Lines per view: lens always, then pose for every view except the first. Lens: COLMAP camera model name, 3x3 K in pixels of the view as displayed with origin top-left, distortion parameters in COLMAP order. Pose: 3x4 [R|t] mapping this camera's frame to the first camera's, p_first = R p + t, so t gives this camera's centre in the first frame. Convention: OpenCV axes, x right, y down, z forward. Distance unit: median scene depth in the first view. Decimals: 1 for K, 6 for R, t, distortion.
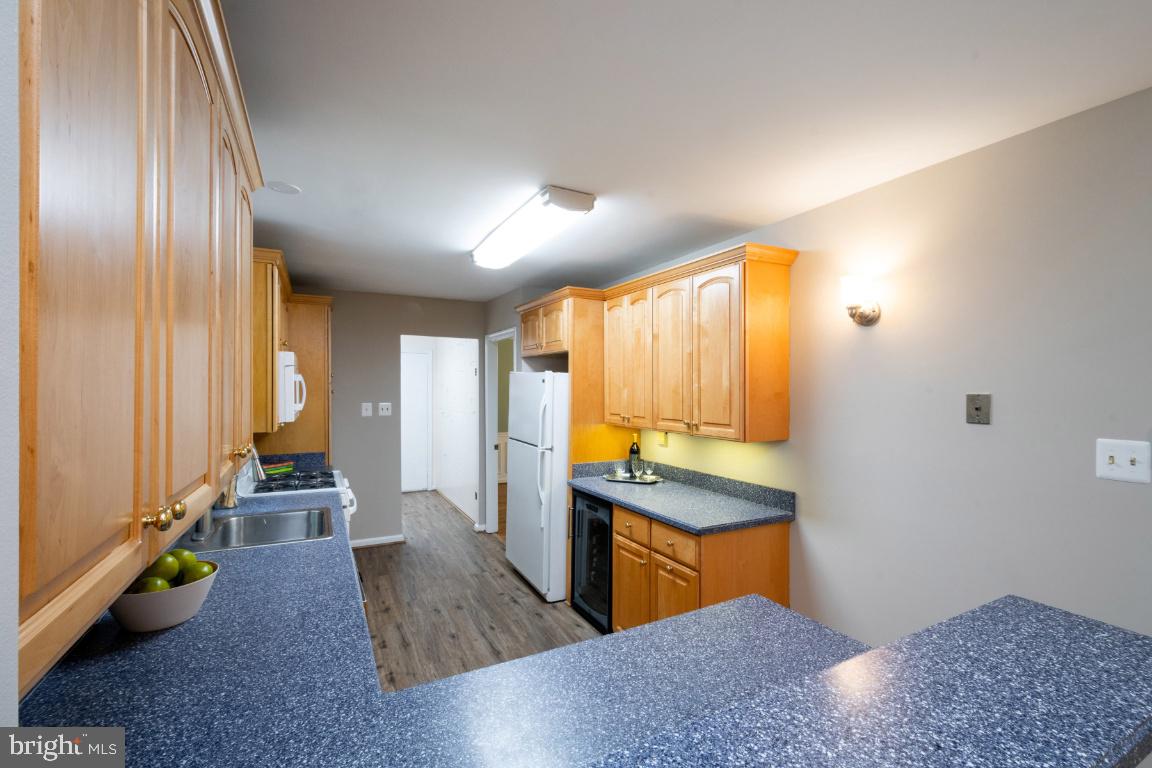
lens RADIAL K [[502.4, 0, 580.2], [0, 502.4, 388.2], [0, 0, 1]] dist [0.004387, -0.000625]
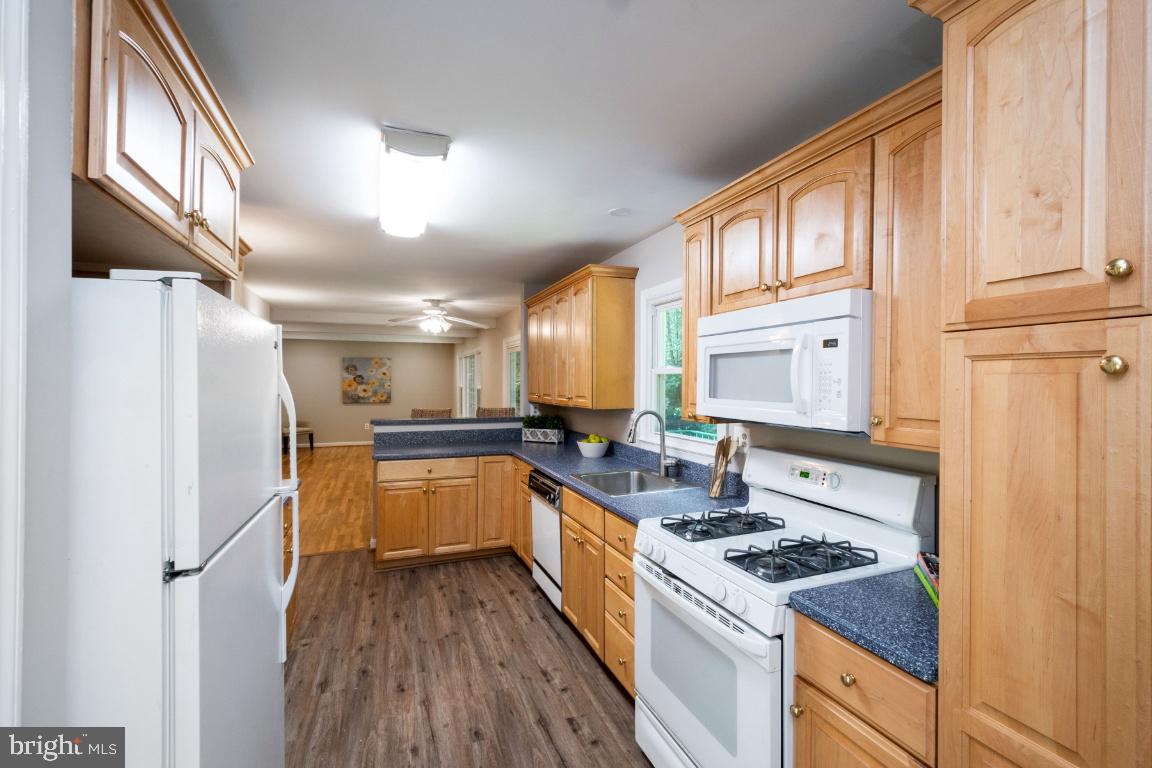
lens RADIAL K [[502.4, 0, 581.0], [0, 502.4, 381.7], [0, 0, 1]] dist [0.004387, -0.000625]
pose [[-0.994611, -0.005635, 0.103519, -0.396077], [-0.005884, 0.999980, -0.002100, 0.017403], [-0.103505, -0.002698, -0.994625, 1.432901]]
